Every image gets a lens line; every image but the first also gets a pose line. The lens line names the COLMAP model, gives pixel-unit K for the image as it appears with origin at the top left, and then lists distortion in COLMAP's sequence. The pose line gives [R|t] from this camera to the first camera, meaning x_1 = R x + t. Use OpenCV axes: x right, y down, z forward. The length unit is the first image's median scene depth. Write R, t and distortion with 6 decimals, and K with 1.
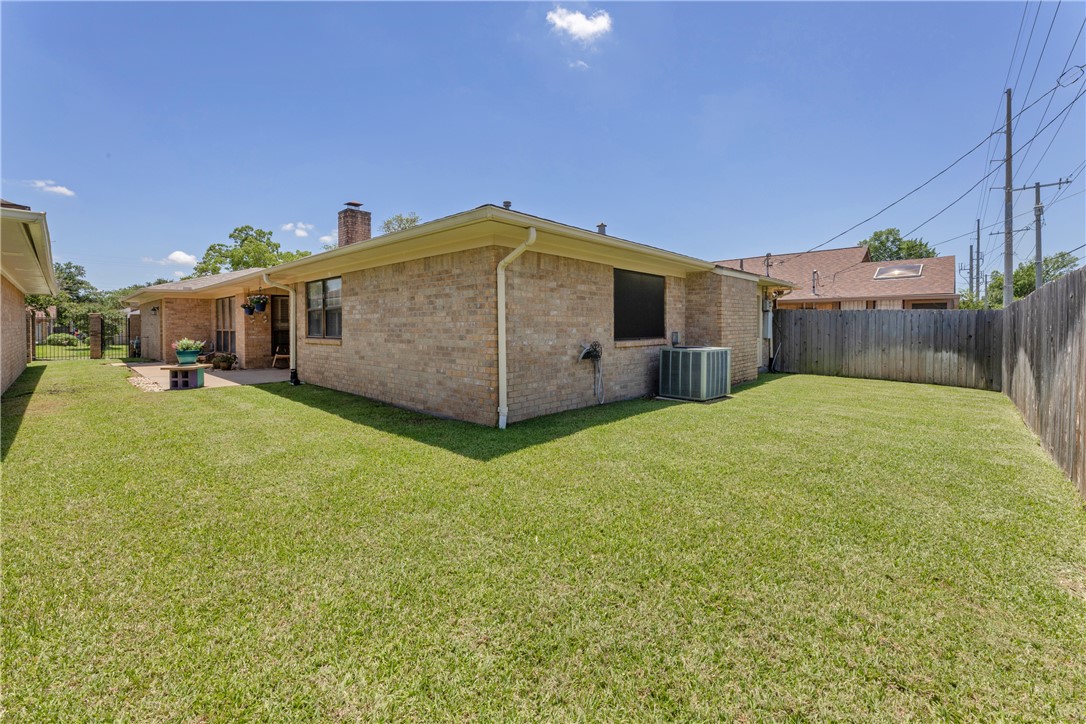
lens RADIAL K [[440.2, 0, 540.0], [0, 440.2, 328.7], [0, 0, 1]] dist [-0.000198, -0.000050]
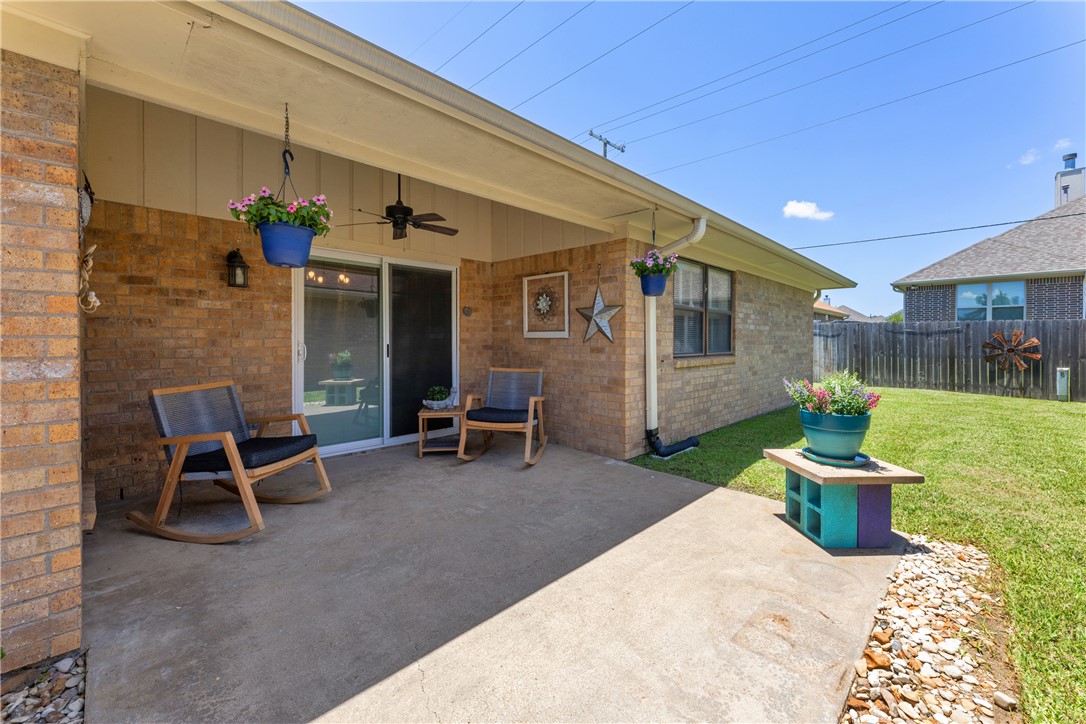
lens RADIAL K [[440.2, 0, 534.5], [0, 440.2, 342.5], [0, 0, 1]] dist [-0.000198, -0.000050]
pose [[0.036976, -0.002241, 0.999314, -0.808388], [0.005428, 0.999983, 0.002042, -0.000799], [-0.999301, 0.005349, 0.036987, 0.867817]]
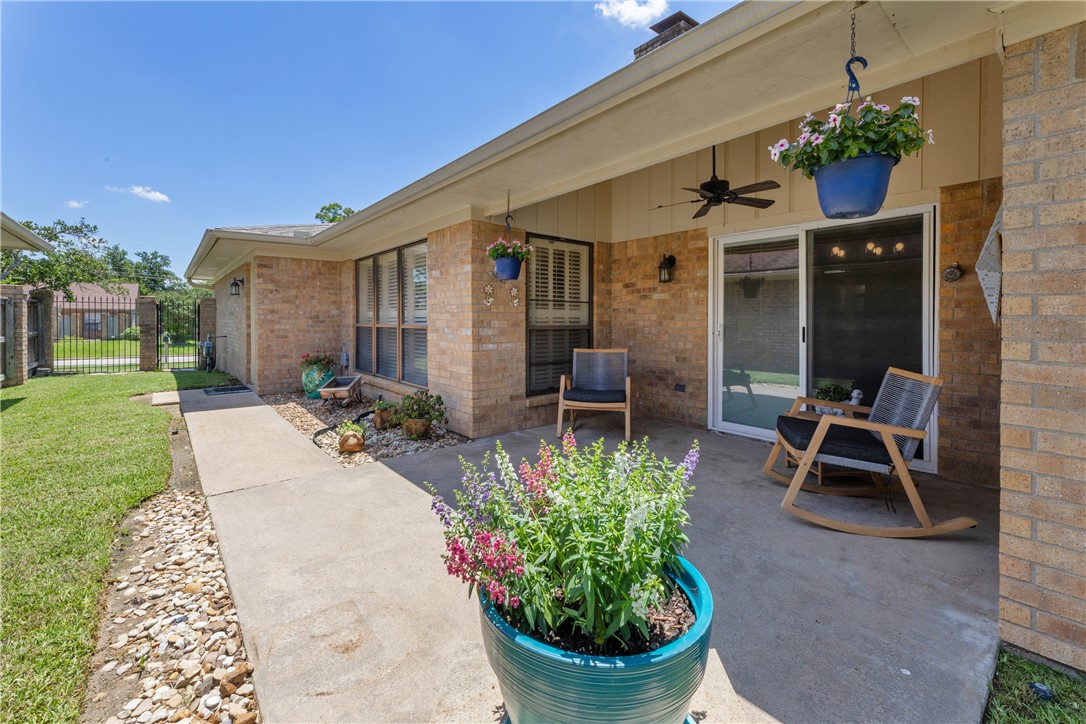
lens RADIAL K [[440.2, 0, 537.4], [0, 440.2, 324.5], [0, 0, 1]] dist [-0.000198, -0.000050]
pose [[0.992822, 0.007831, -0.119343, -0.569145], [-0.007860, 0.999969, 0.000228, 0.000605], [0.119342, 0.000712, 0.992853, 0.650430]]
